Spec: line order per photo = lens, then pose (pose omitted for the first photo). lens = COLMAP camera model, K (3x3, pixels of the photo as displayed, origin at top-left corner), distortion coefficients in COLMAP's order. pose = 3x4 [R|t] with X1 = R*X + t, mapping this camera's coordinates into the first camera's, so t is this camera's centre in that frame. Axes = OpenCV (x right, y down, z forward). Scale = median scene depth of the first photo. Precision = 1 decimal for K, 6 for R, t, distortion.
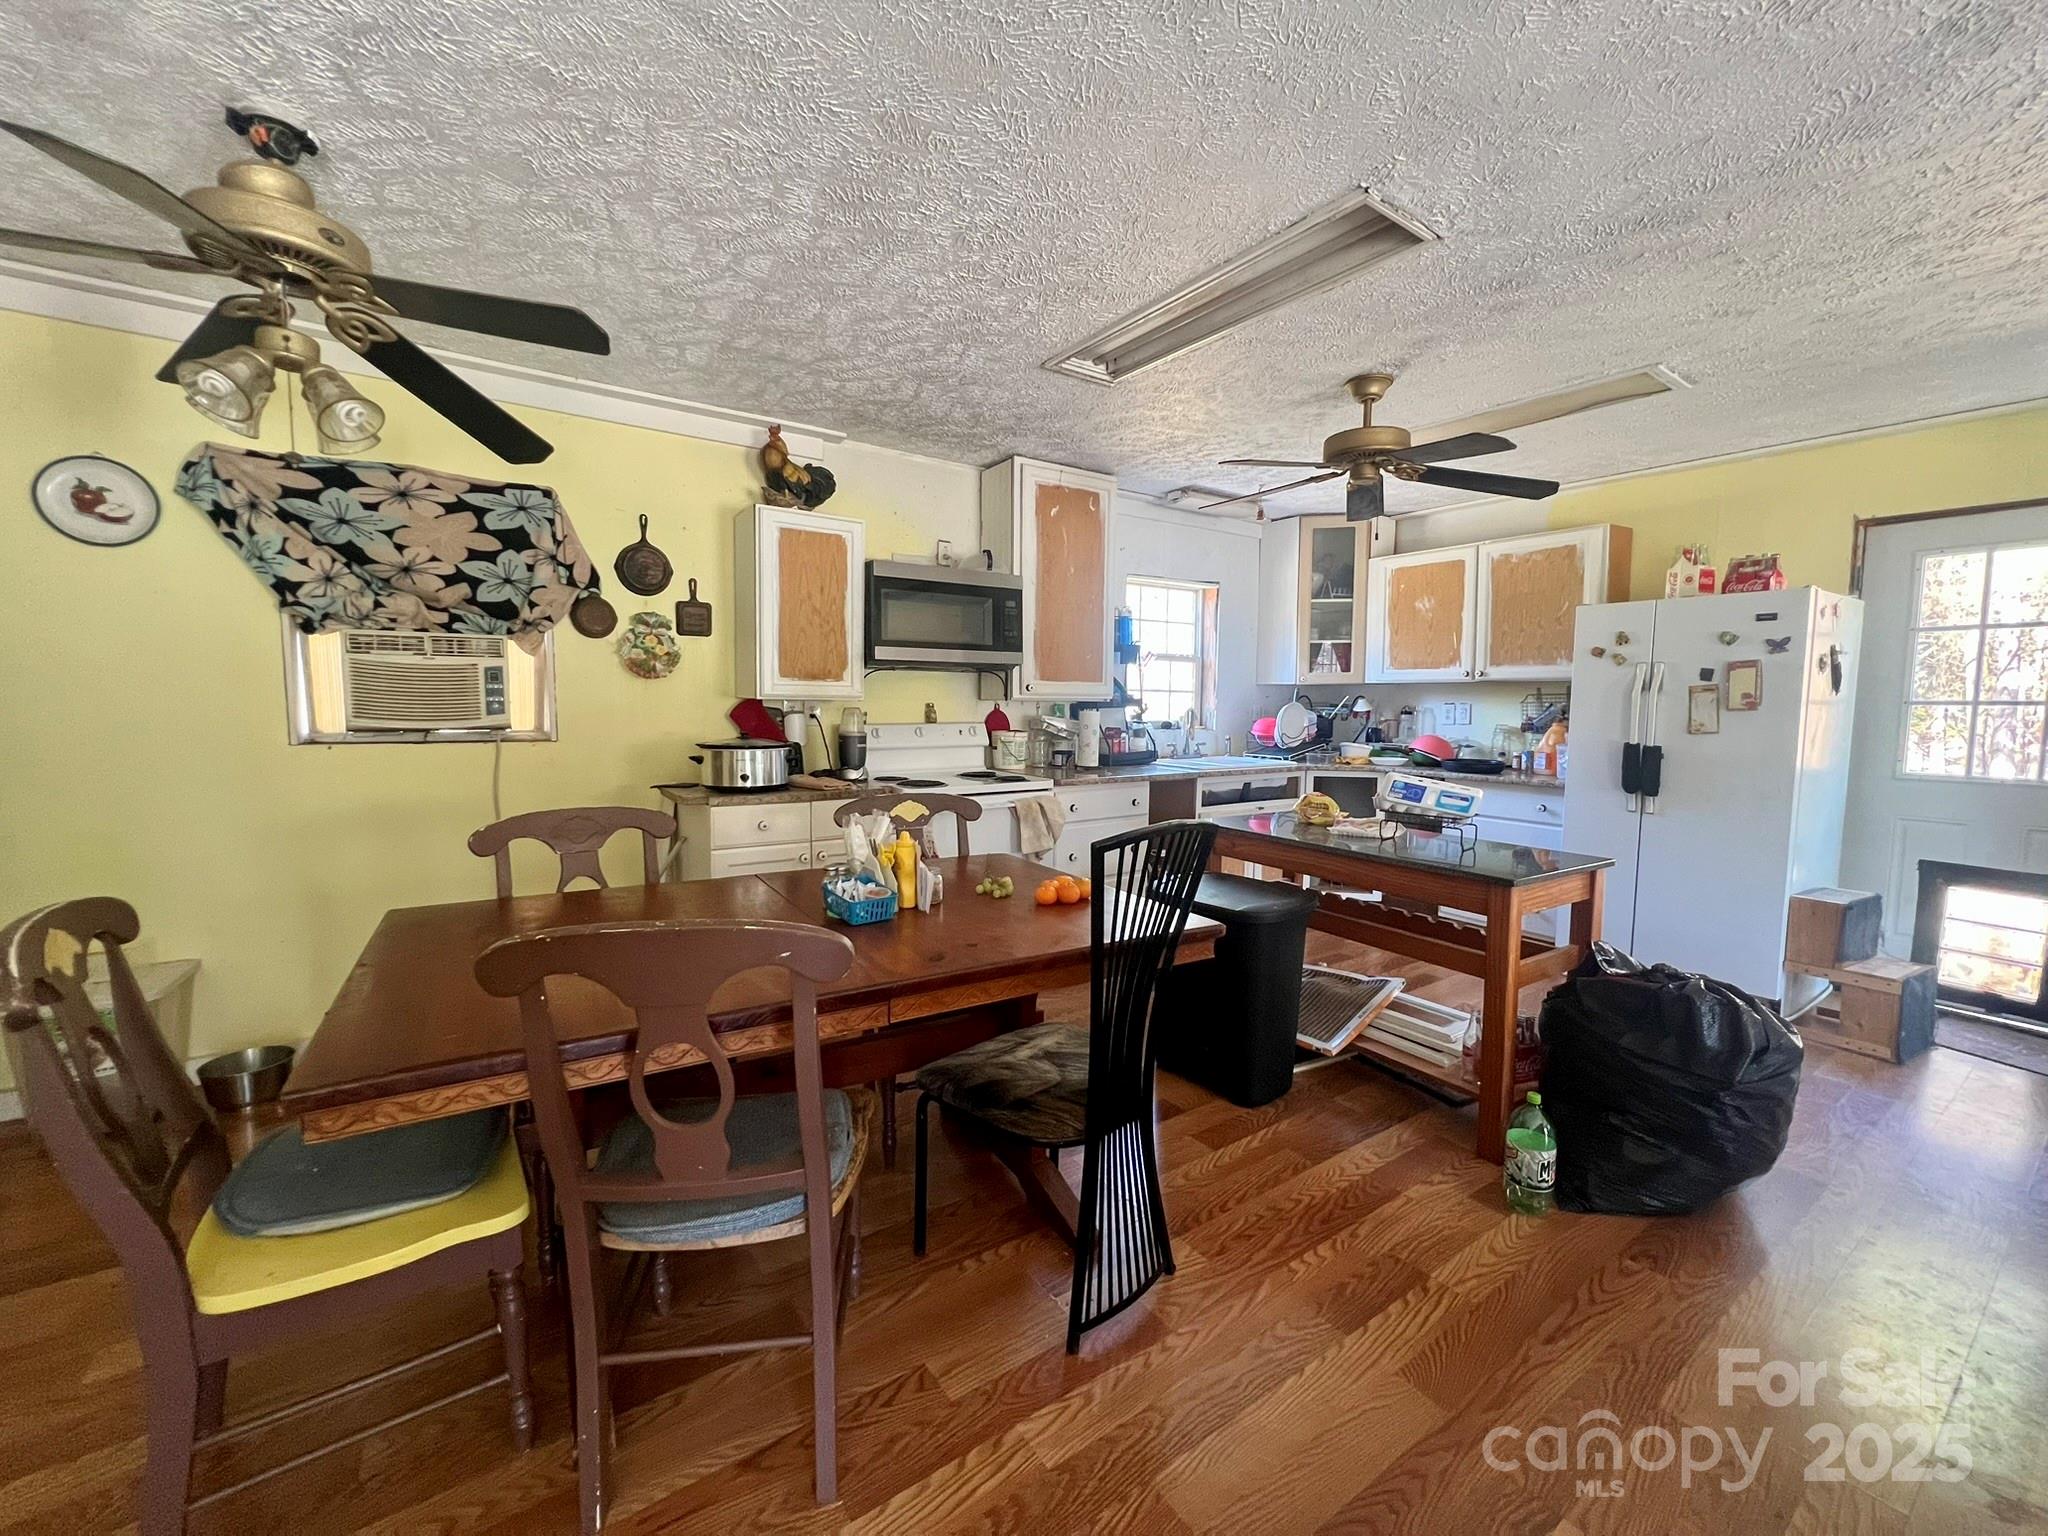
lens RADIAL K [[815.3, 0, 1021.6], [0, 815.3, 771.0], [0, 0, 1]] dist [-0.000514, -0.000451]
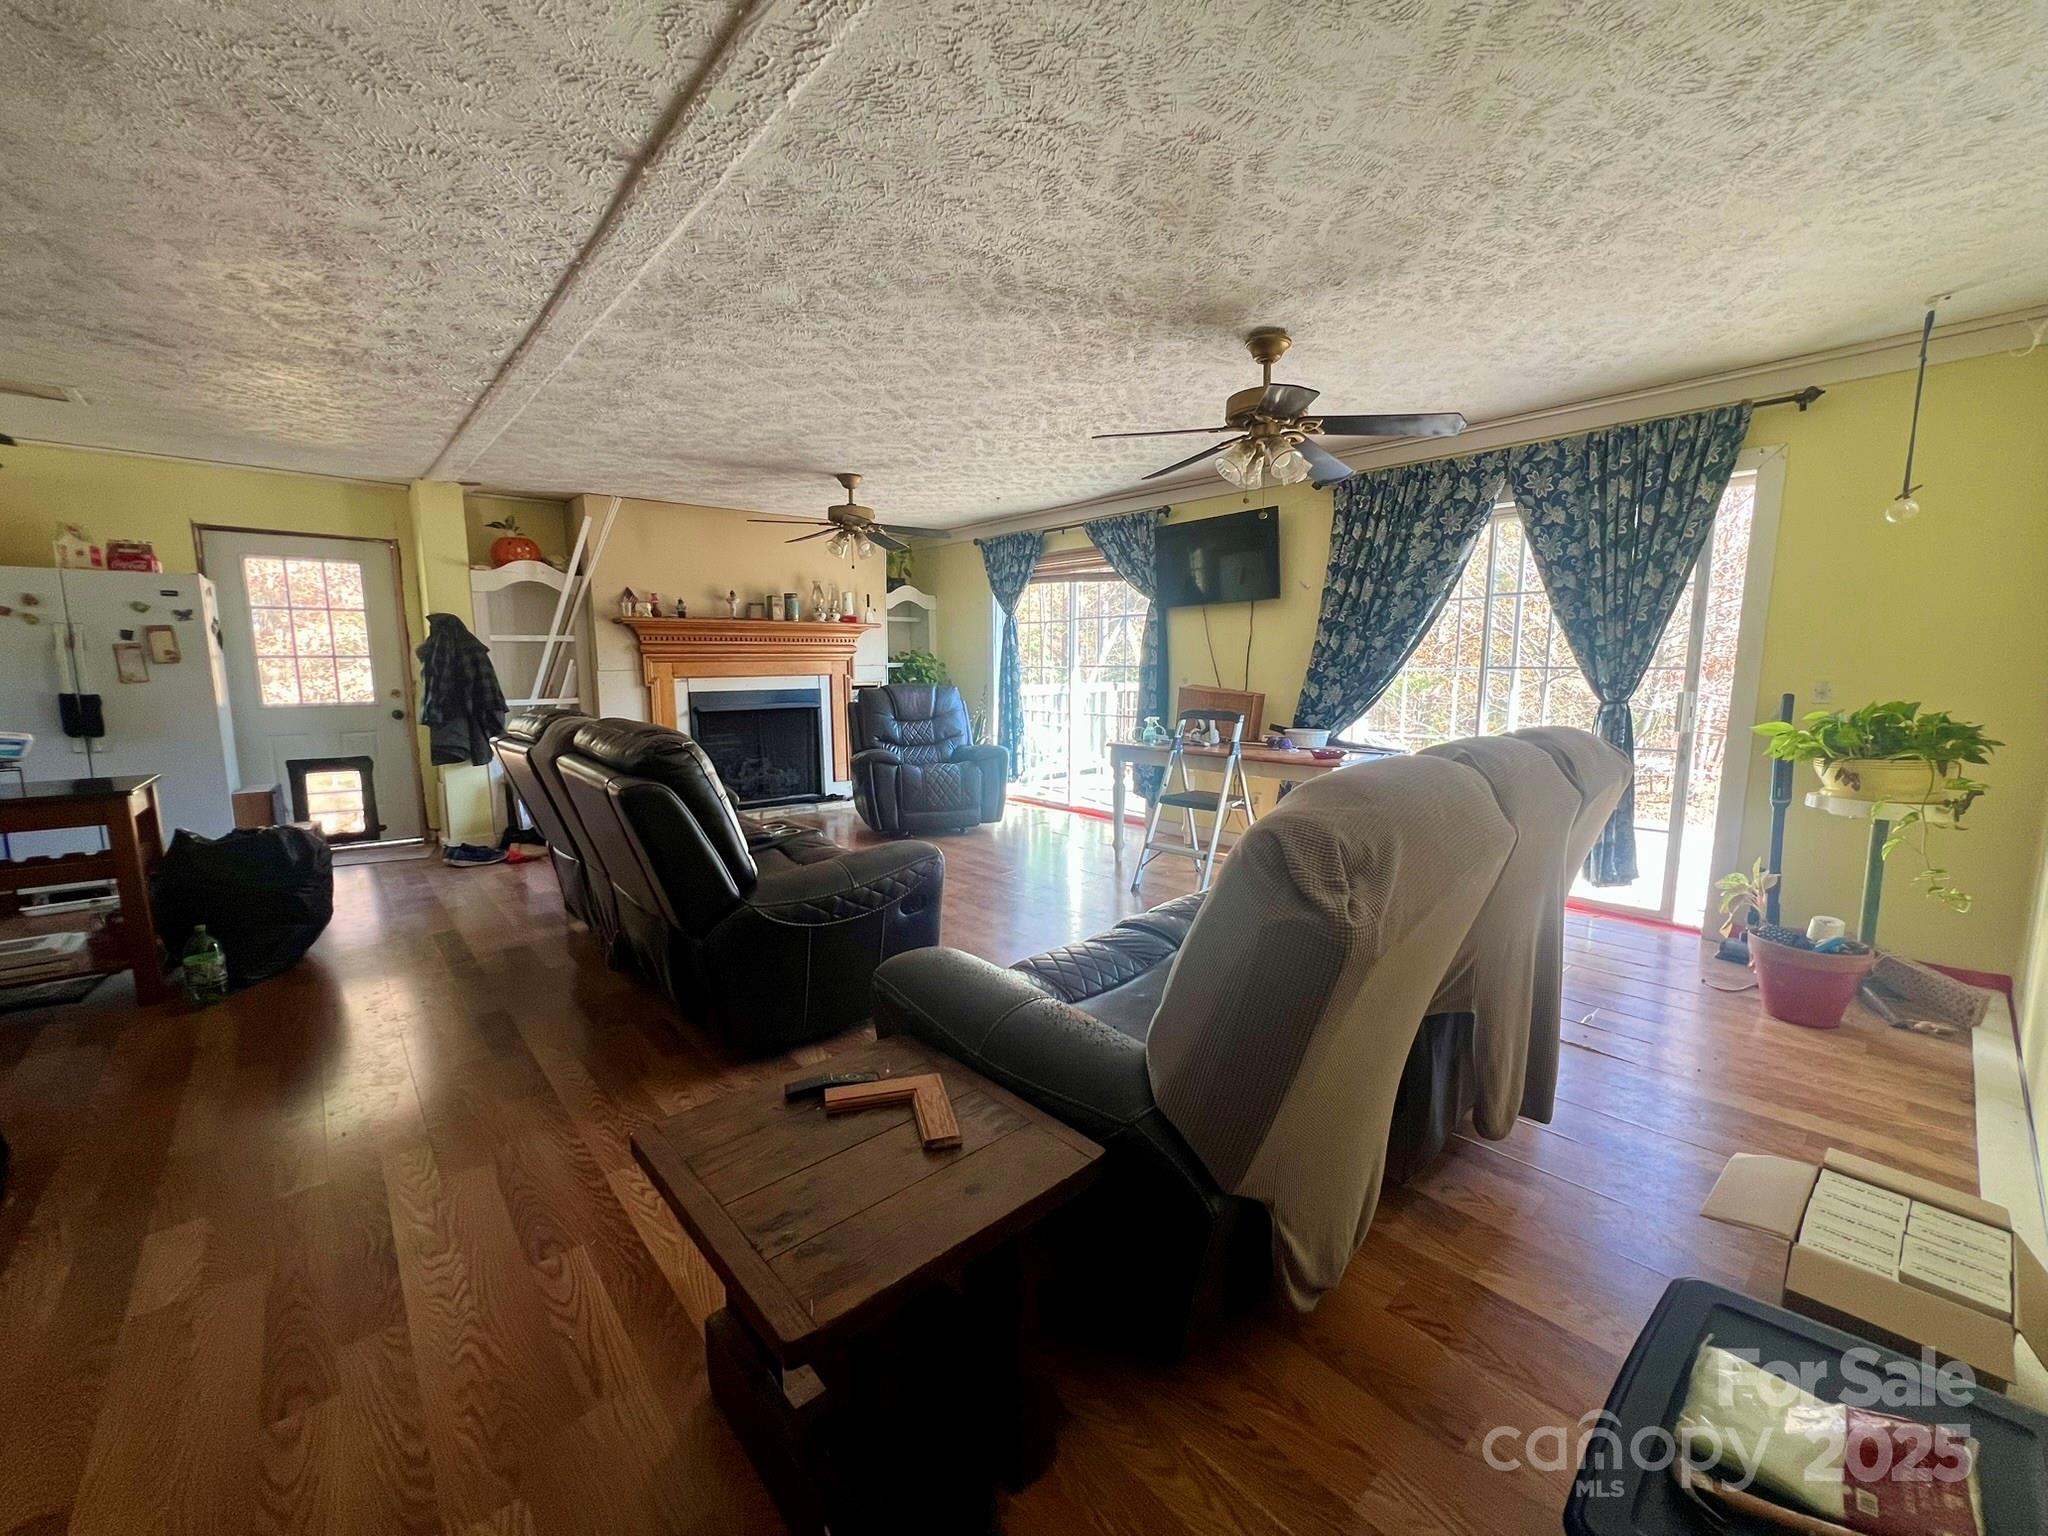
lens RADIAL K [[815.3, 0, 1021.6], [0, 815.3, 771.0], [0, 0, 1]] dist [-0.000514, -0.000451]
pose [[-0.114756, -0.141799, 0.983221, -0.576354], [0.088362, 0.984380, 0.152279, 0.018095], [-0.989456, 0.104355, -0.100433, -0.212540]]
